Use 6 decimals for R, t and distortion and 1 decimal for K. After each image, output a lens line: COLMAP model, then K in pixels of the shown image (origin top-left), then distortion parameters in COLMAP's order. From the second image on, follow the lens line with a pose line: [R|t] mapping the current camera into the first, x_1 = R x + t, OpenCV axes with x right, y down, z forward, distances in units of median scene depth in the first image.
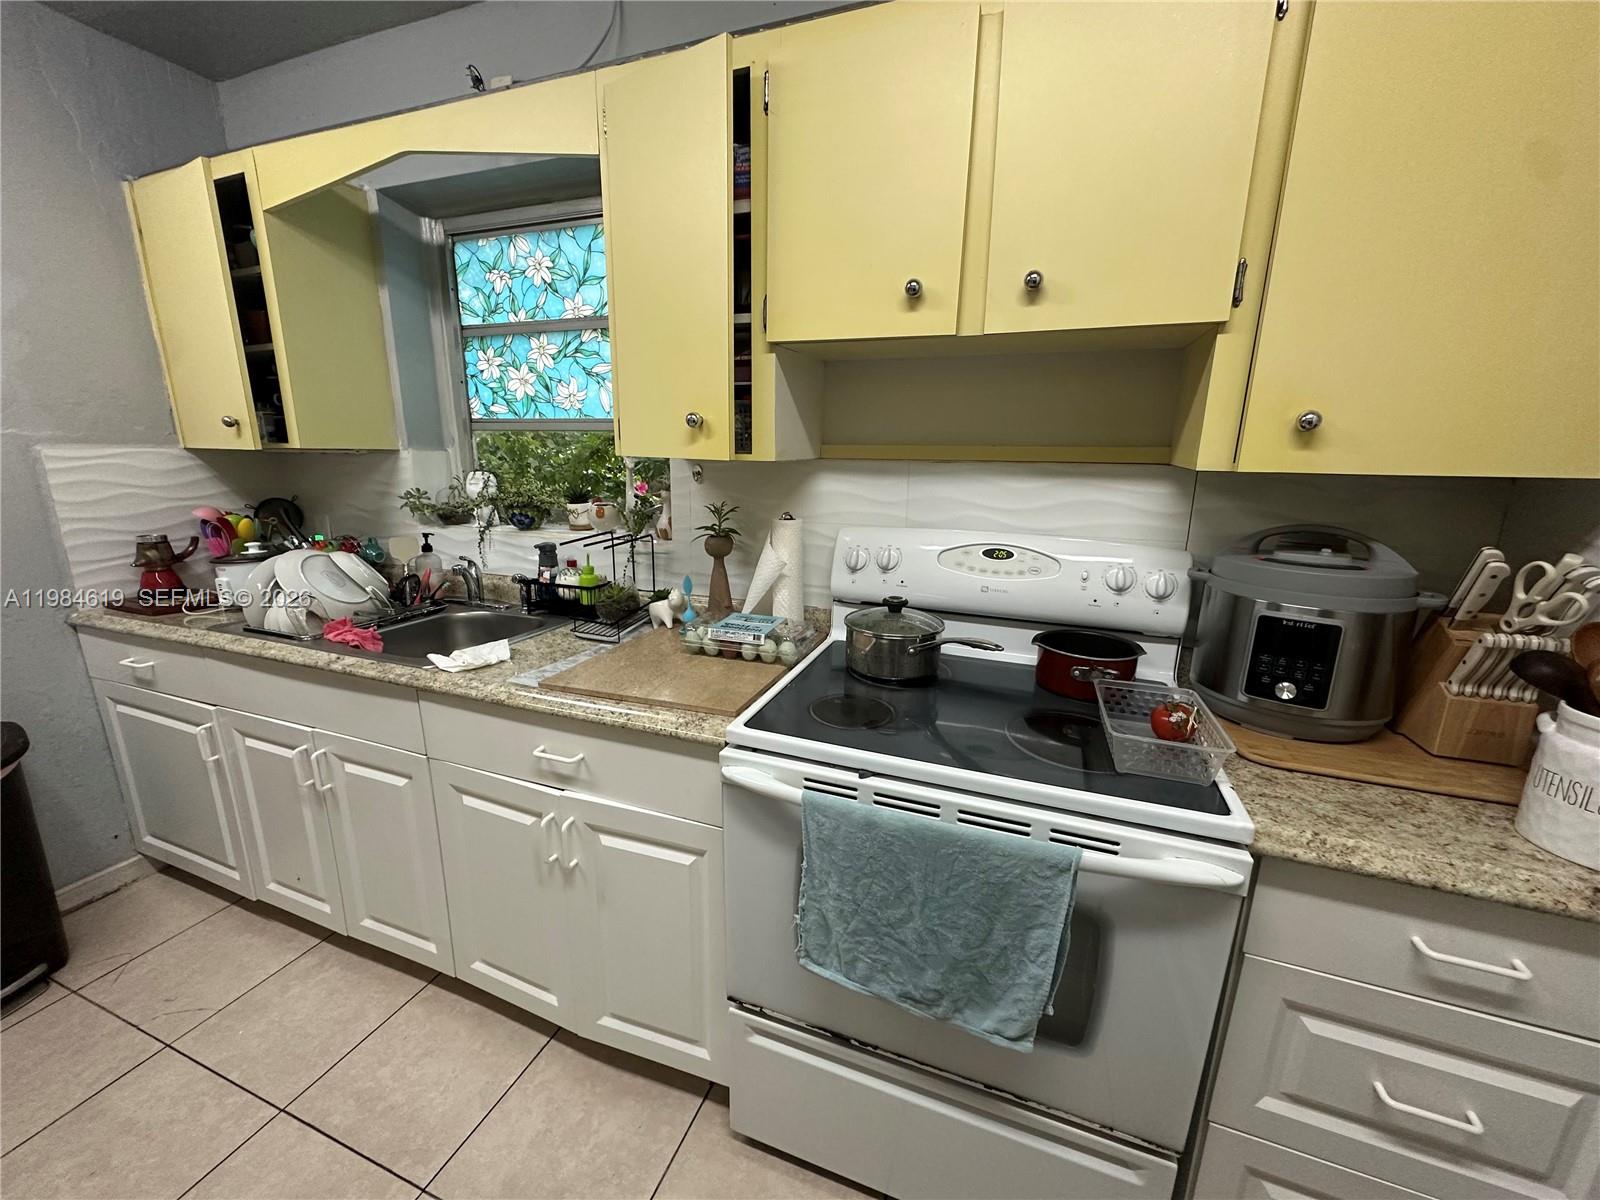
lens RADIAL K [[638.6, 0, 800.0], [0, 638.6, 600.0], [0, 0, 1]] dist [0.001133, 0.000172]
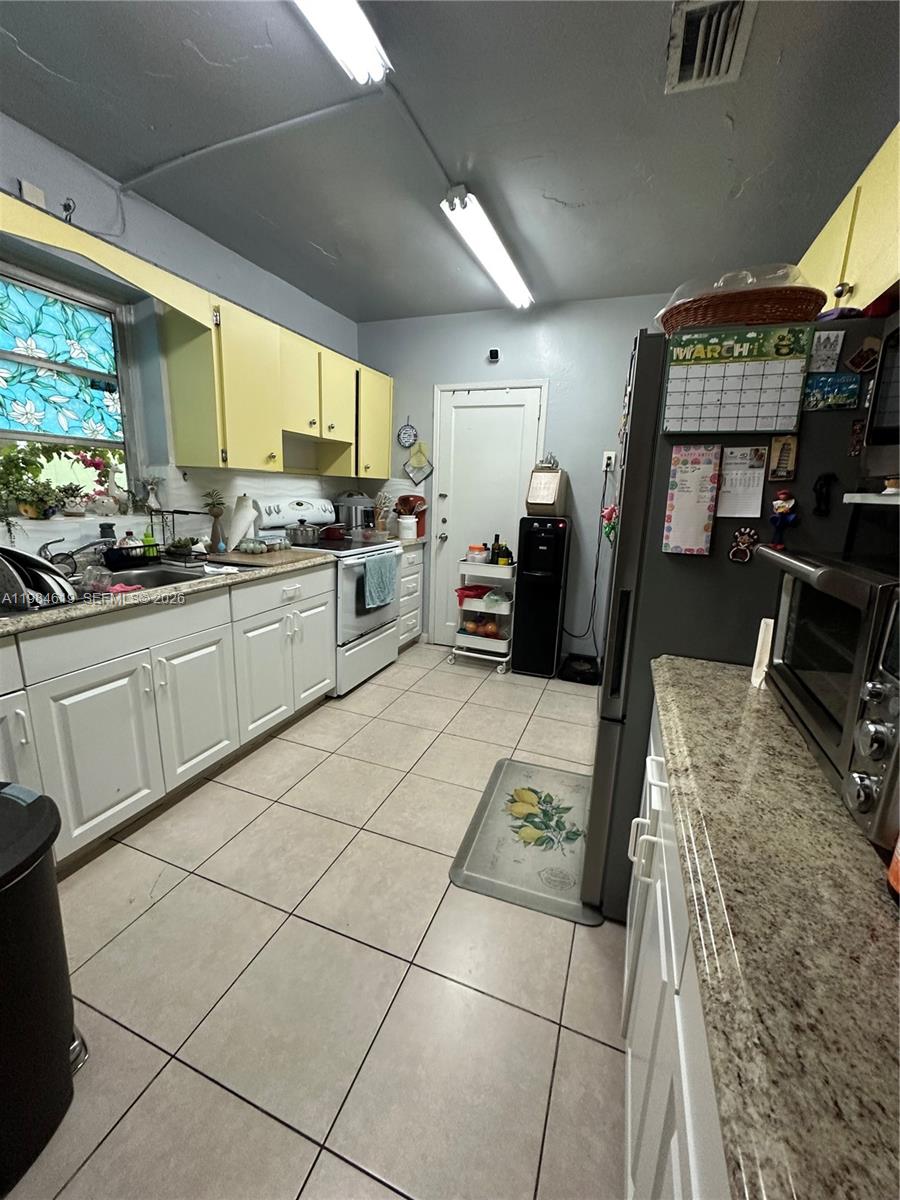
lens RADIAL K [[479.0, 0, 450.0], [0, 479.0, 600.0], [0, 0, 1]] dist [0.001133, 0.000172]
pose [[0.009219, -0.242354, 0.970144, -1.623222], [0.193597, 0.952262, 0.236047, -0.029363], [-0.981038, 0.185641, 0.055698, 0.209099]]
